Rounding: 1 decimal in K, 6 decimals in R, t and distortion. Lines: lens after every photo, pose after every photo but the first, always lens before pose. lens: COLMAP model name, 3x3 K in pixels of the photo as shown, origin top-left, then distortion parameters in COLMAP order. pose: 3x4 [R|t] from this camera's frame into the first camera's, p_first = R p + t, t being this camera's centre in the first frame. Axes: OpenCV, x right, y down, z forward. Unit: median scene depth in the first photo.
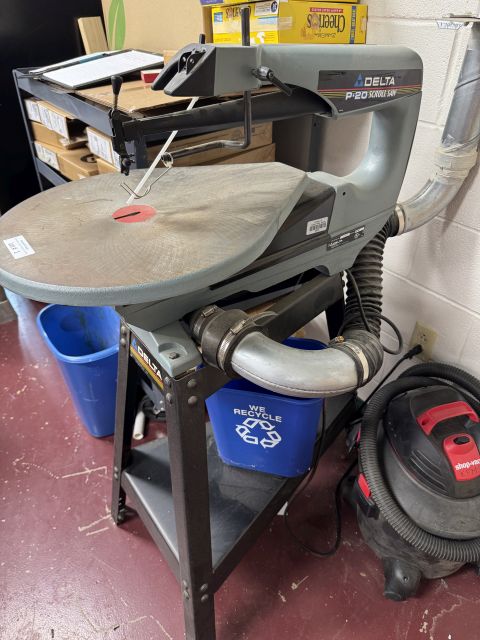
lens RADIAL K [[451.8, 0, 240.0], [0, 451.8, 320.0], [0, 0, 1]] dist [0.051760, -0.088684]
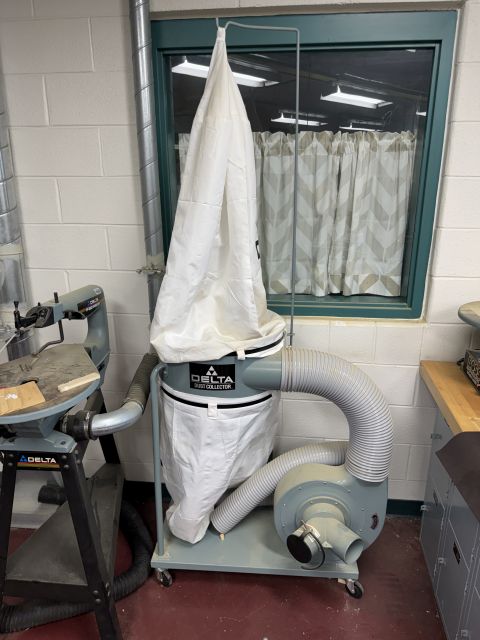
lens RADIAL K [[453.7, 0, 242.4], [0, 453.7, 328.4], [0, 0, 1]] dist [0.066011, -0.095869]
pose [[0.645628, -0.238860, 0.725334, -0.920595], [0.446159, 0.888840, -0.104427, 0.181226], [-0.619763, 0.391036, 0.680430, -0.995083]]
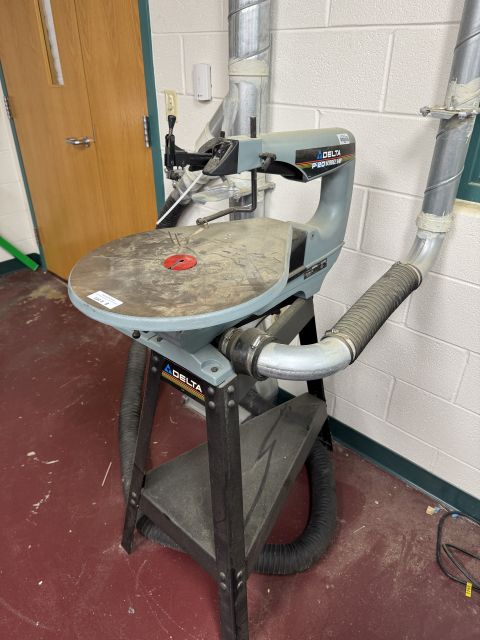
lens RADIAL K [[453.7, 0, 242.4], [0, 453.7, 328.4], [0, 0, 1]] dist [0.066011, -0.095869]
pose [[0.973897, -0.116610, 0.194748, -0.286362], [0.131717, 0.989057, -0.066467, 0.056341], [-0.184866, 0.090383, 0.978599, -0.260452]]
